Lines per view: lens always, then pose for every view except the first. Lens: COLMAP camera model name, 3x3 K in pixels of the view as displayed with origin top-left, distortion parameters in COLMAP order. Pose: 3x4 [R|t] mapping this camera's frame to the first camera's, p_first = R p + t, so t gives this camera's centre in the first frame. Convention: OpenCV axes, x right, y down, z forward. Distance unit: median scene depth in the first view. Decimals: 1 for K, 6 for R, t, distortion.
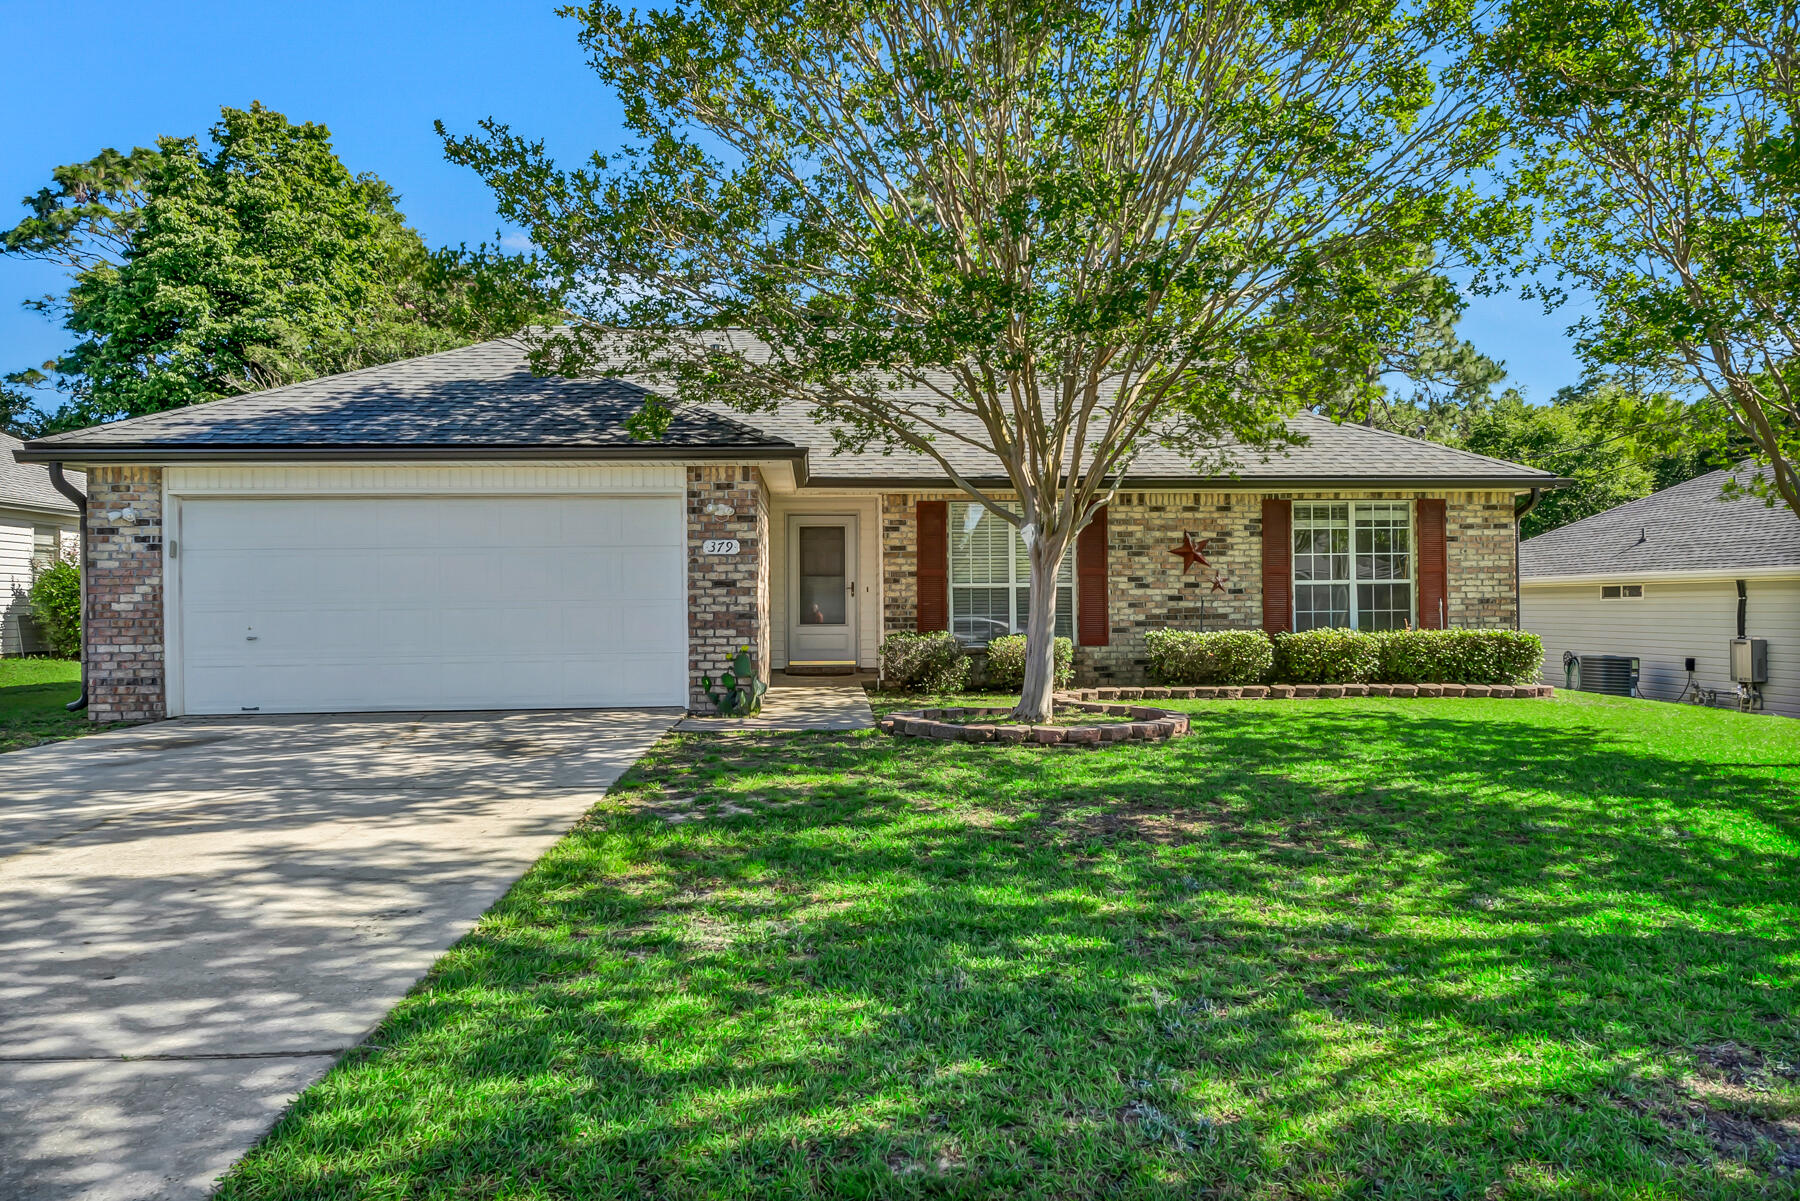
lens RADIAL K [[1247.8, 0, 900.0], [0, 1247.8, 600.5], [0, 0, 1]] dist [-0.000884, 0.006873]
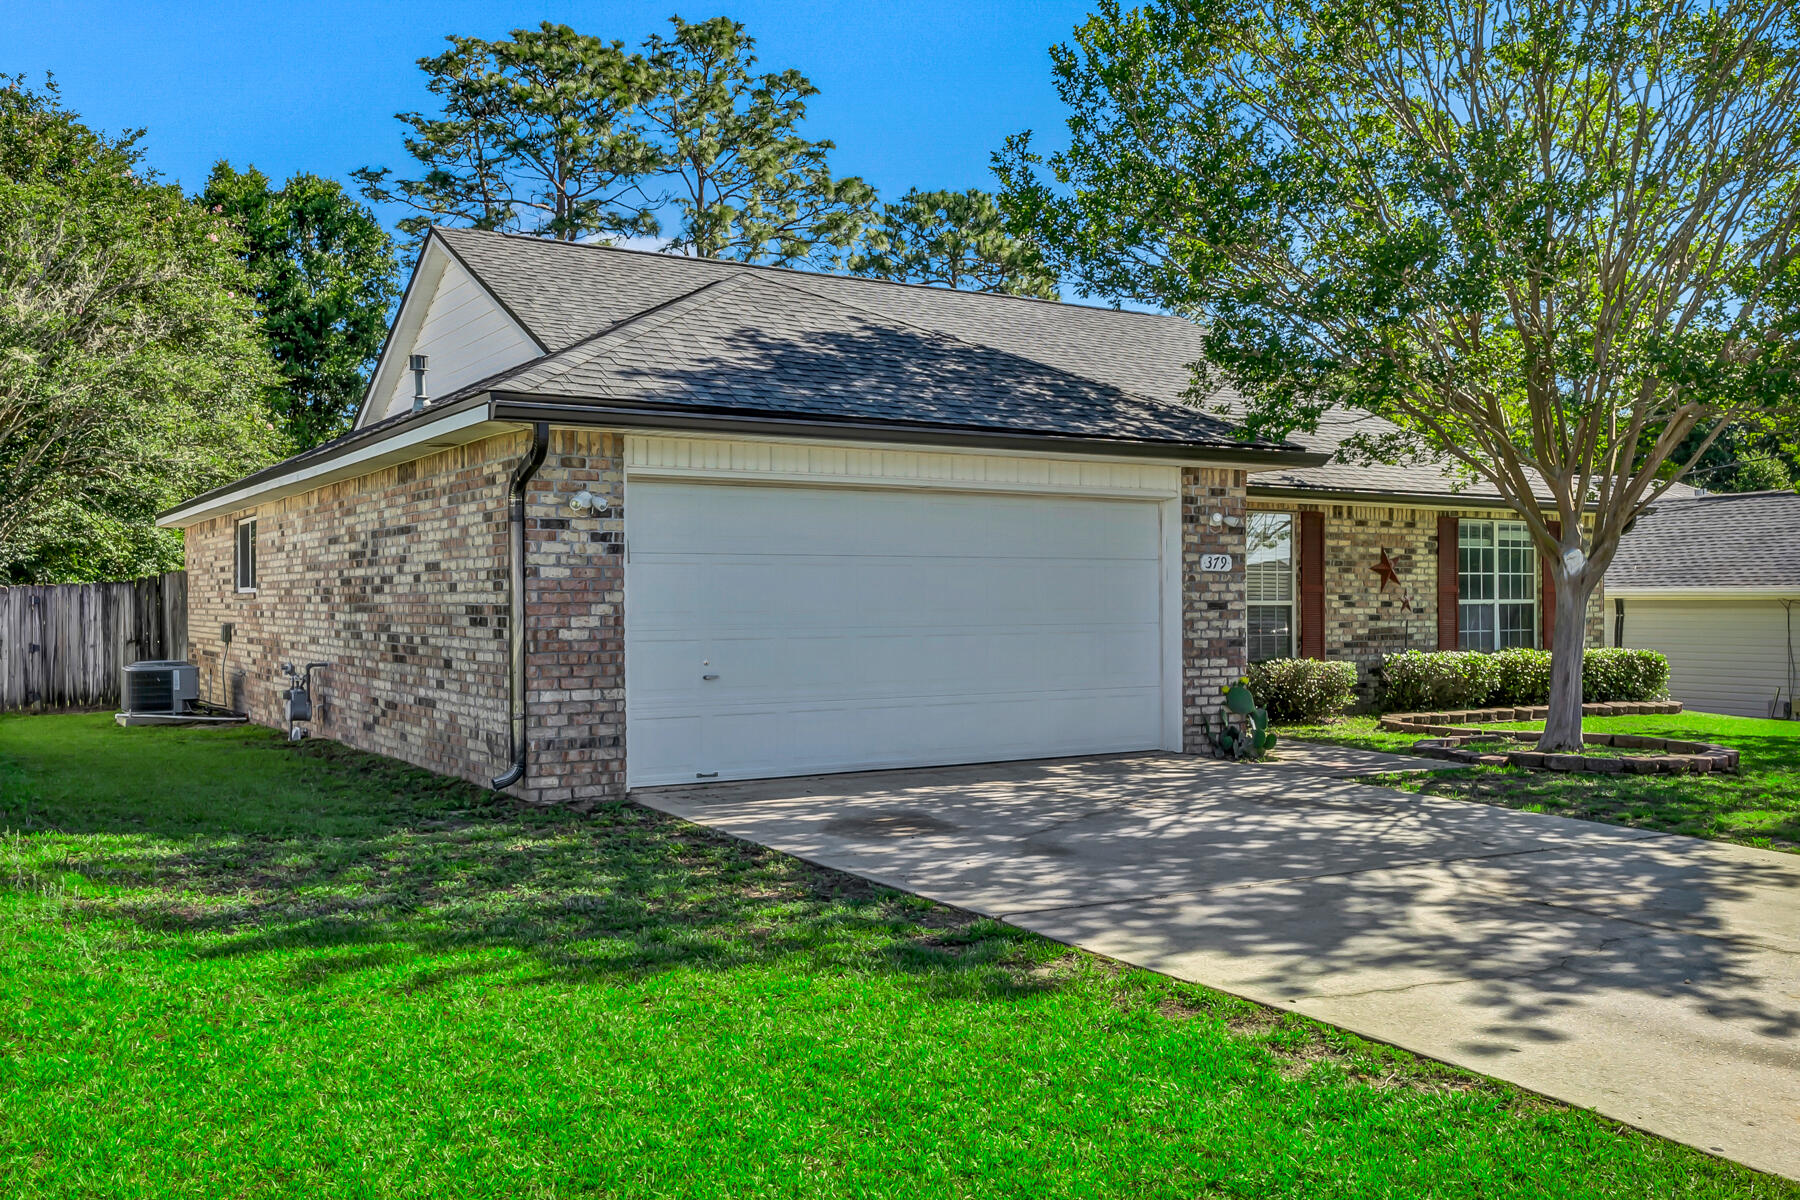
lens RADIAL K [[1569.9, 0, 900.0], [0, 1569.9, 600.0], [0, 0, 1]] dist [0.000108, -0.000981]
pose [[0.882873, 0.008168, 0.469541, -0.679525], [-0.009067, 0.999959, -0.000345, -0.011981], [-0.469524, -0.003953, 0.882911, 0.118784]]
